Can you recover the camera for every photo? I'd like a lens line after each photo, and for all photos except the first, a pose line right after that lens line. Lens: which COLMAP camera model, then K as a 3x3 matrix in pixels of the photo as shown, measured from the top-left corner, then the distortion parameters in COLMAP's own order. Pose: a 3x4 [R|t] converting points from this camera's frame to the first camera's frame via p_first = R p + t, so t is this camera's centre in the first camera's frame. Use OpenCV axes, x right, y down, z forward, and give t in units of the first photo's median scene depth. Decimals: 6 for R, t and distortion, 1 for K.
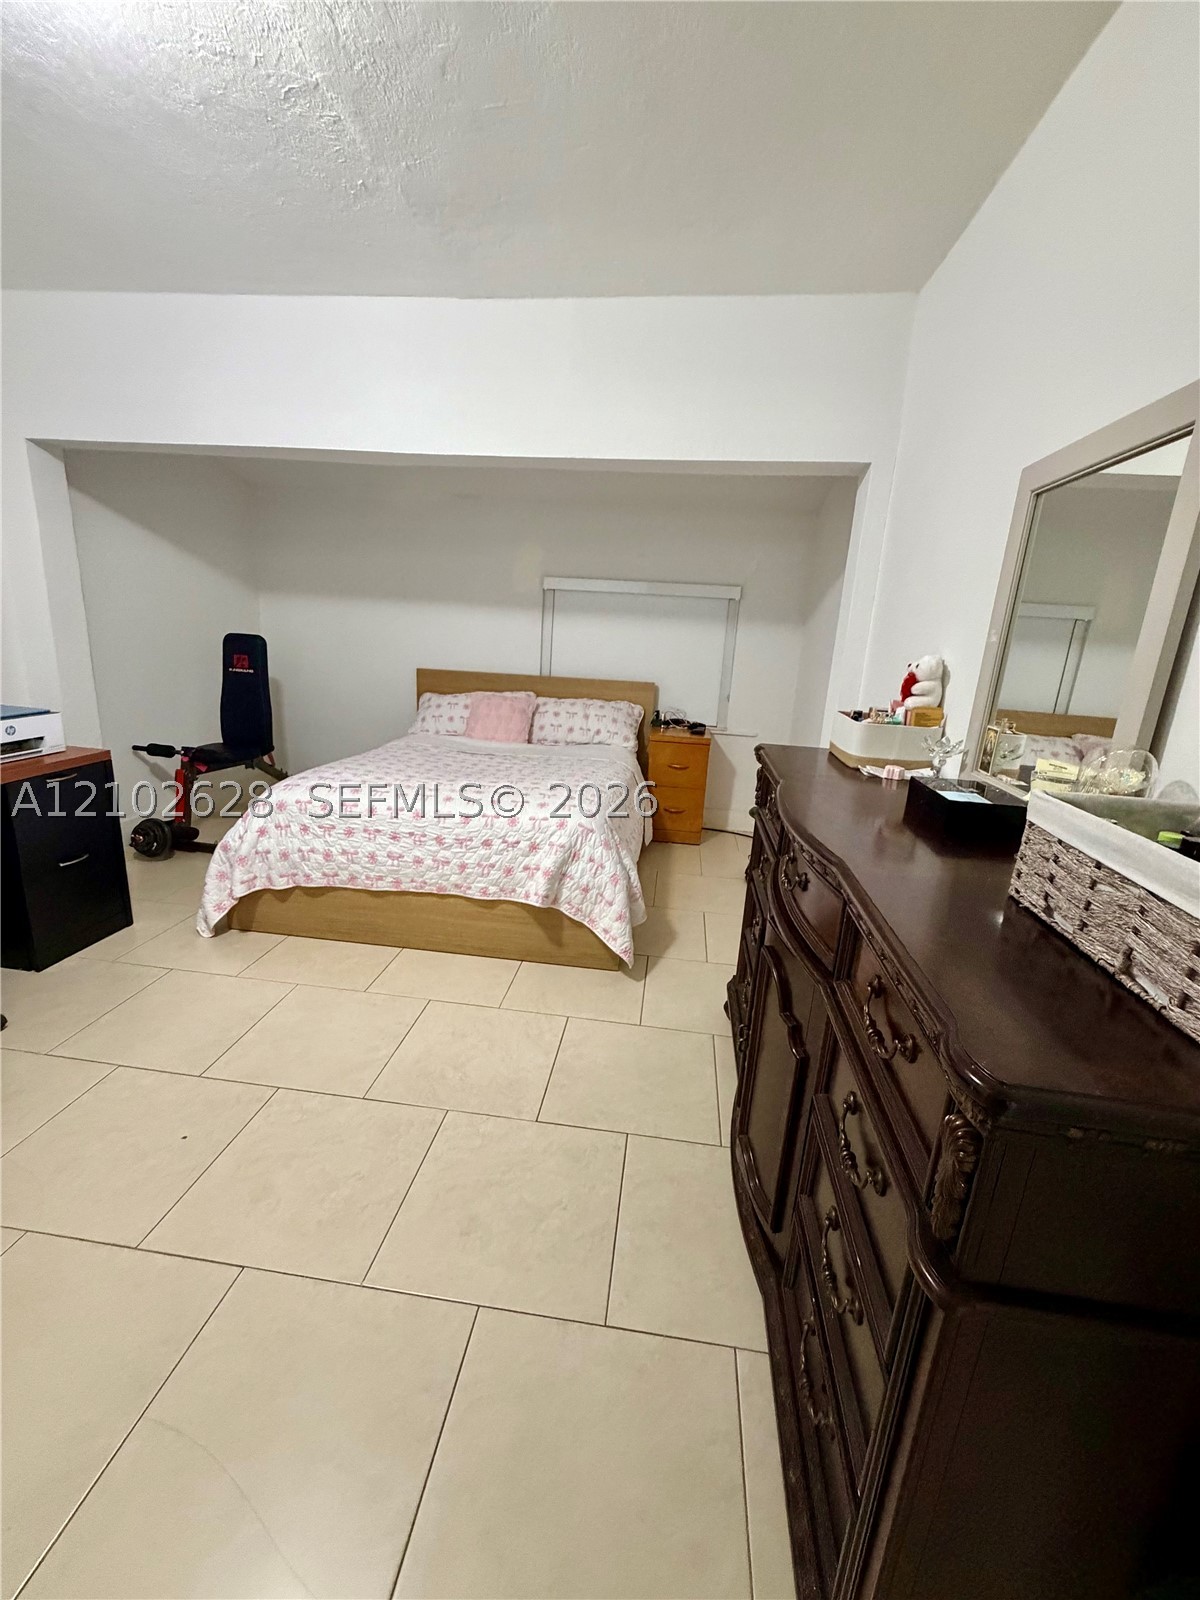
lens RADIAL K [[636.7, 0, 598.4], [0, 636.7, 792.3], [0, 0, 1]] dist [-0.001808, 0.000667]
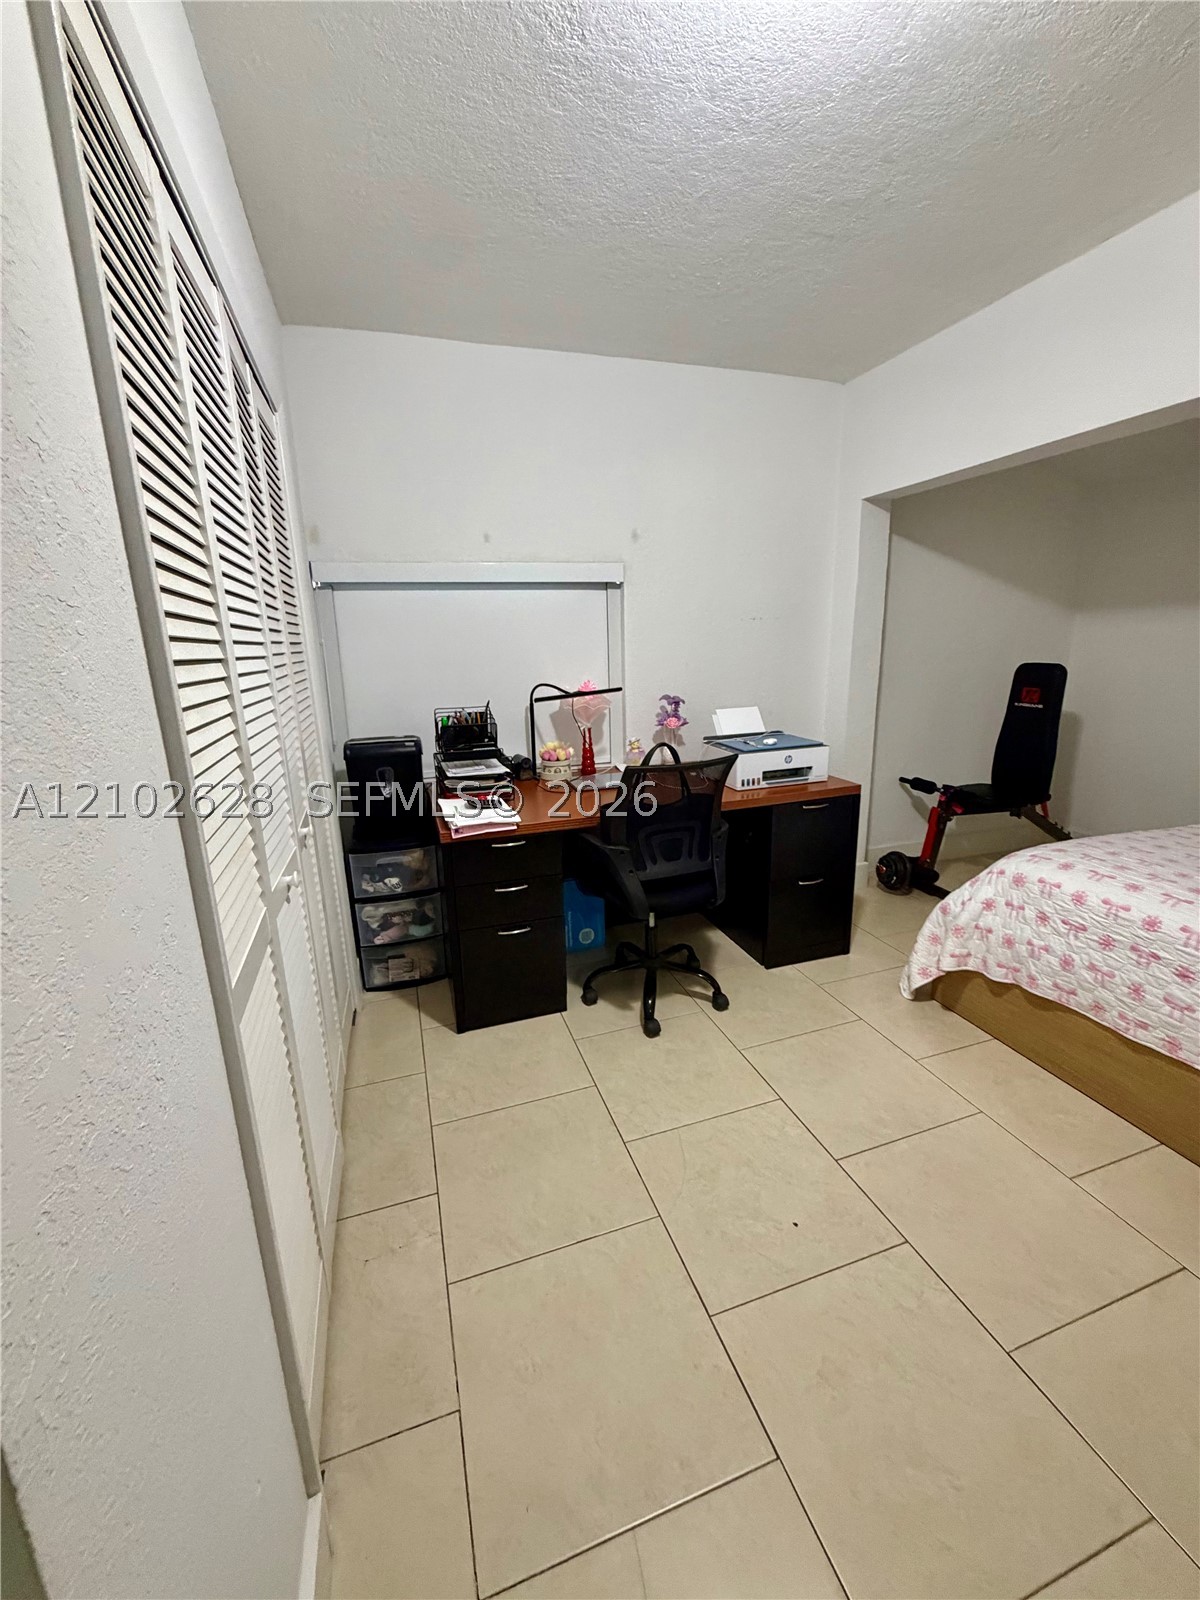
lens RADIAL K [[636.7, 0, 603.5], [0, 636.7, 797.0], [0, 0, 1]] dist [-0.001808, 0.000667]
pose [[0.428933, 0.144292, -0.891738, -0.025950], [-0.172223, 0.982116, 0.076076, -0.052050], [0.886767, 0.120946, 0.446112, 0.170165]]
